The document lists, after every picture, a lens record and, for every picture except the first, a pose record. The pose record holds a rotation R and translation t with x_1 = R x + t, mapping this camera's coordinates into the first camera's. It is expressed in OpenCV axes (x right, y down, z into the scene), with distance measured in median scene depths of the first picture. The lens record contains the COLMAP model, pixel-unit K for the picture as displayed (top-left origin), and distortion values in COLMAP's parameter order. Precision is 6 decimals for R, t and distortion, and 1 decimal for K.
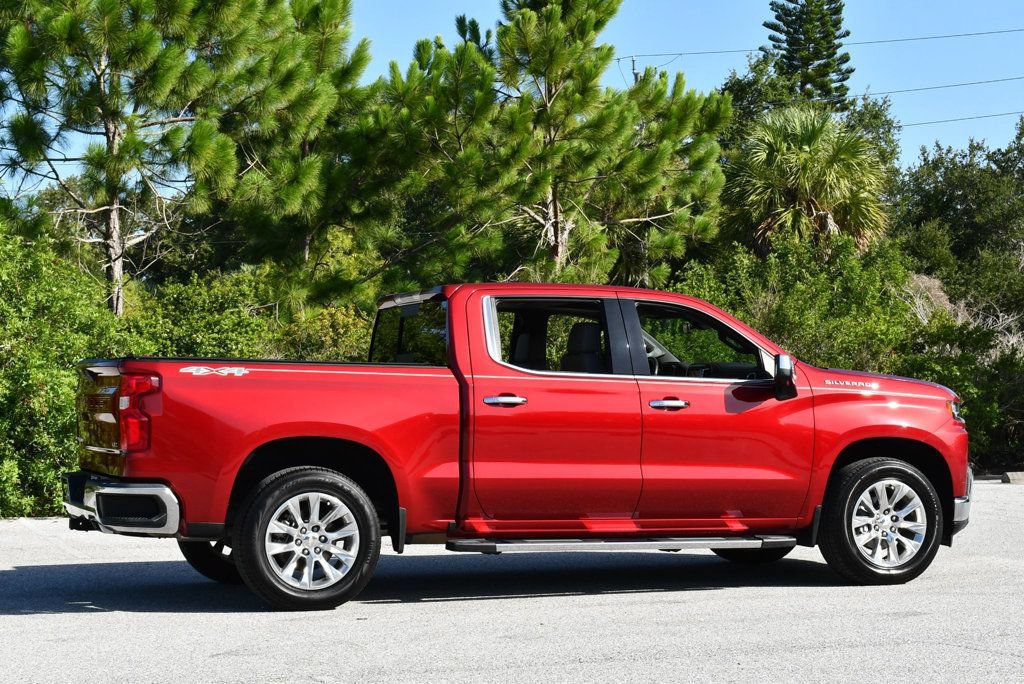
lens RADIAL K [[2029.8, 0, 533.7], [0, 2029.8, 381.6], [0, 0, 1]] dist [0.011558, 0.000000]
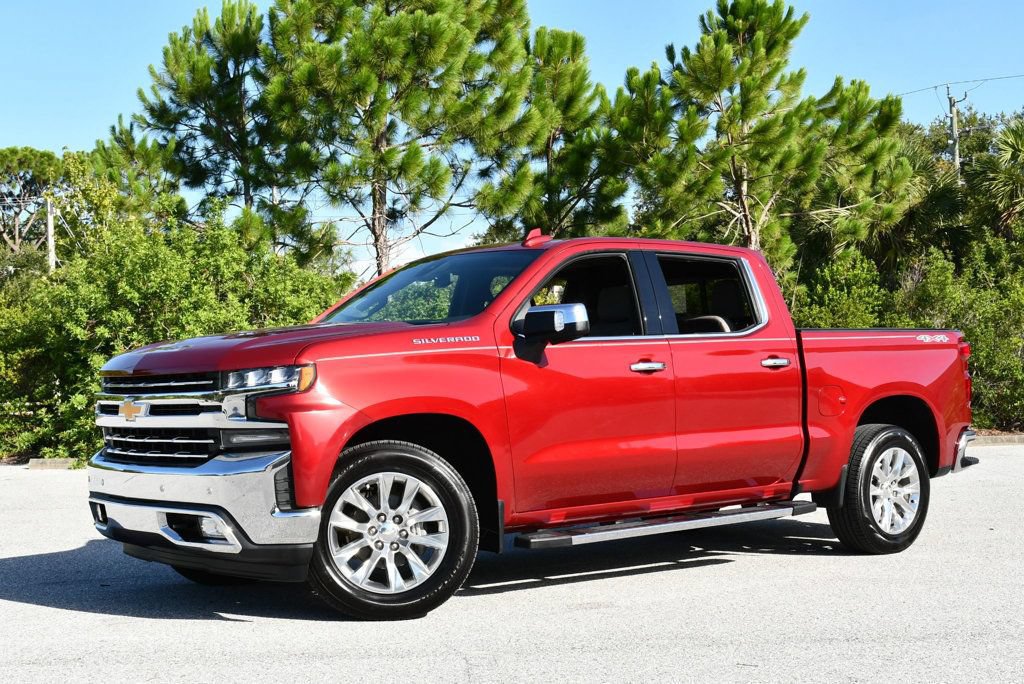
lens RADIAL K [[1479.5, 0, 521.1], [0, 1479.5, 355.5], [0, 0, 1]] dist [-0.050178, 0.000000]
pose [[0.951053, -0.010407, -0.308854, 0.292812], [0.011474, 0.999933, 0.001637, -0.000218], [0.308816, -0.005101, 0.951108, 0.286424]]
